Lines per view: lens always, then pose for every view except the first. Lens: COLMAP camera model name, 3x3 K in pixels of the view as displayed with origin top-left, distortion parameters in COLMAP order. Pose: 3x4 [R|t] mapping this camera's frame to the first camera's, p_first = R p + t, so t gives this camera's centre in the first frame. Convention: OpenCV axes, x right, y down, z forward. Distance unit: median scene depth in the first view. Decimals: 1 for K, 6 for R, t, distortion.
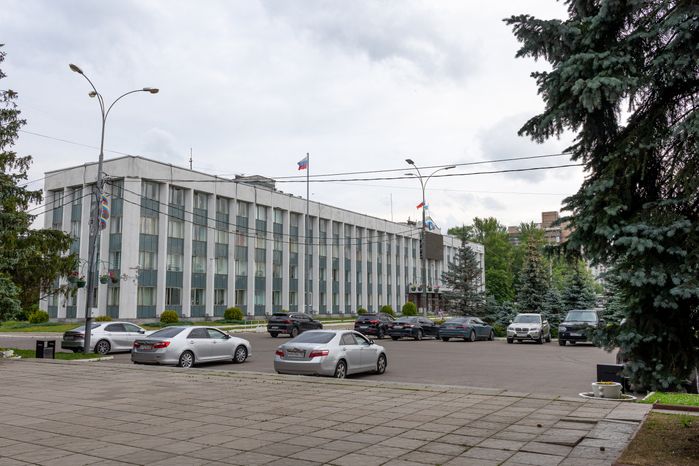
lens RADIAL K [[592.7, 0, 349.5], [0, 592.7, 233.0], [0, 0, 1]] dist [-0.002990, -0.000637]
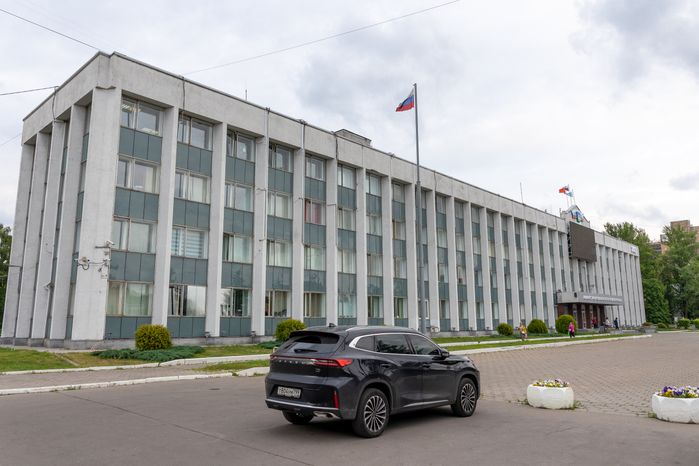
lens RADIAL K [[509.5, 0, 349.5], [0, 509.5, 233.0], [0, 0, 1]] dist [-0.002555, -0.001013]
pose [[0.977842, -0.038181, -0.205832, -0.032306], [0.027071, 0.998034, -0.056525, 0.061280], [0.207585, 0.049700, 0.976954, 0.454906]]
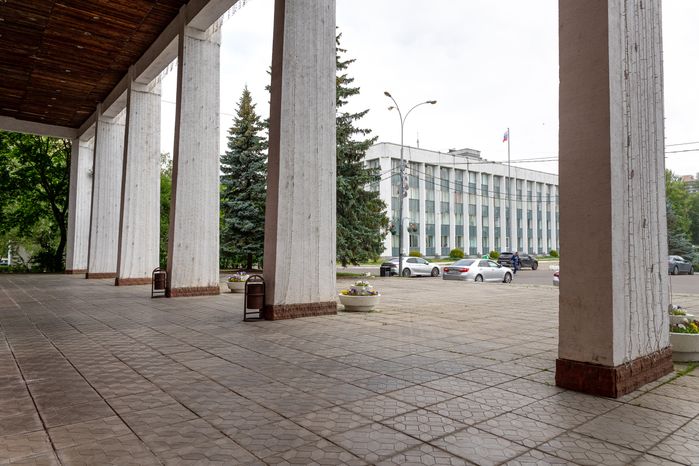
lens RADIAL K [[471.2, 0, 349.5], [0, 471.2, 233.0], [0, 0, 1]] dist [0.000442, -0.001304]
pose [[0.939913, -0.011565, -0.341219, -0.049963], [0.041724, 0.995826, 0.081178, -0.007289], [0.338856, -0.090538, 0.936472, -0.078908]]
